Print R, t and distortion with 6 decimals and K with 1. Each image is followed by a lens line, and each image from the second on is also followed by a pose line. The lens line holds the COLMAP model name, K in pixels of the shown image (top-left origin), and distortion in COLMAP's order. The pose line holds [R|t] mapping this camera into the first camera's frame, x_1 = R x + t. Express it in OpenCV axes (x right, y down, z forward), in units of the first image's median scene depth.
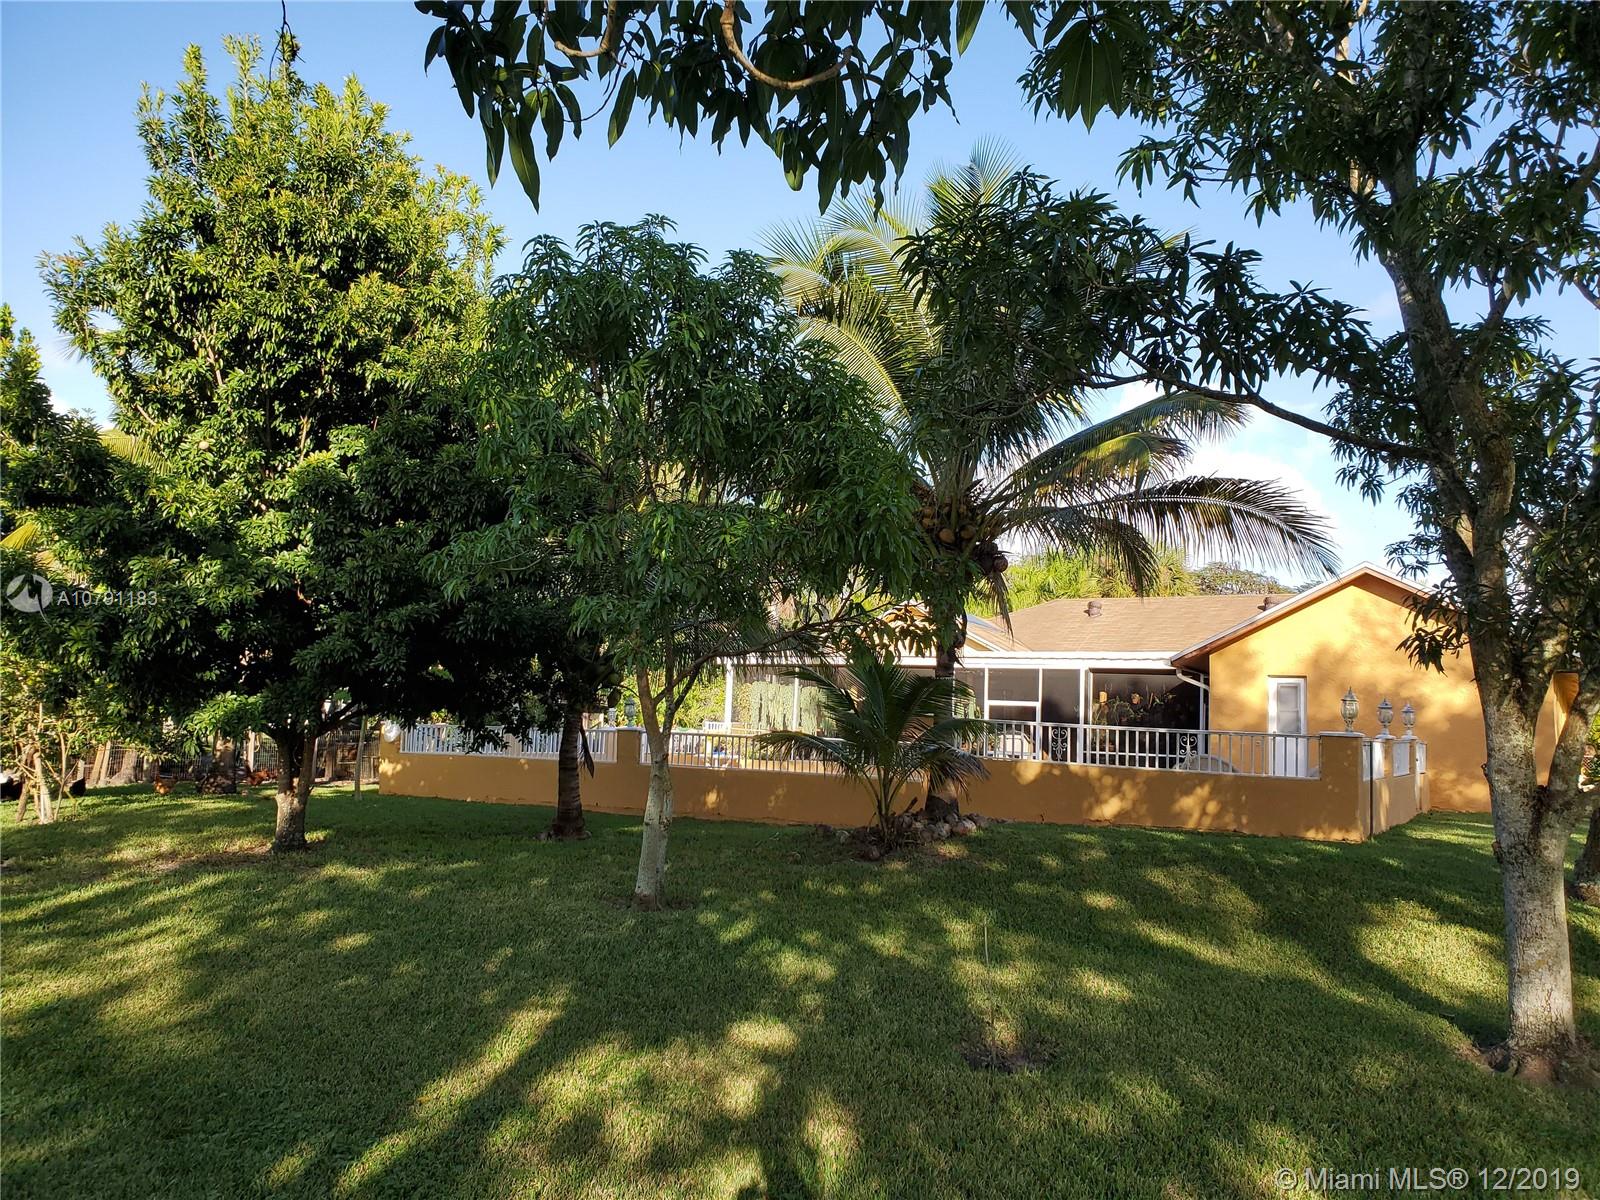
lens RADIAL K [[1255.0, 0, 806.2], [0, 1255.0, 610.3], [0, 0, 1]] dist [0.018347, -0.008566]
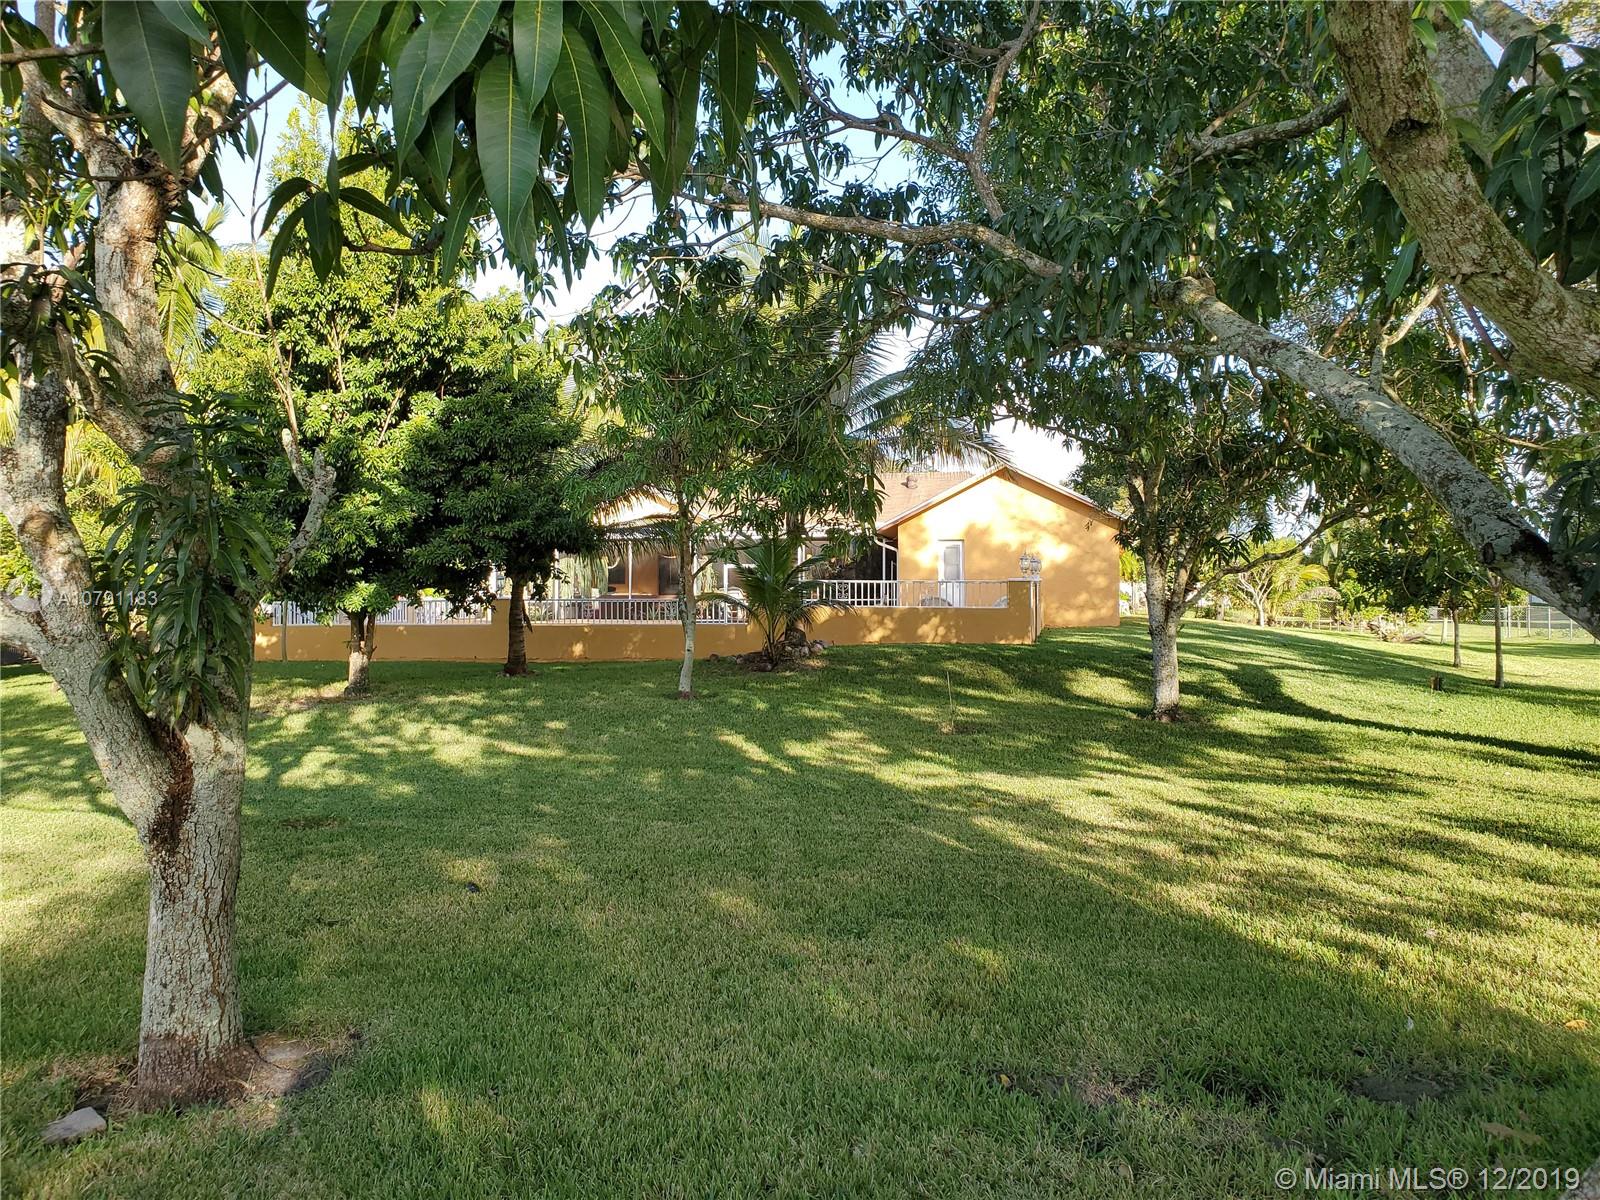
lens RADIAL K [[1255.0, 0, 794.4], [0, 1255.0, 591.9], [0, 0, 1]] dist [0.018347, -0.008566]
pose [[0.943489, -0.042558, 0.328659, -0.390209], [0.010360, 0.995023, 0.099104, -0.052019], [-0.331241, -0.090099, 0.939235, -0.439256]]
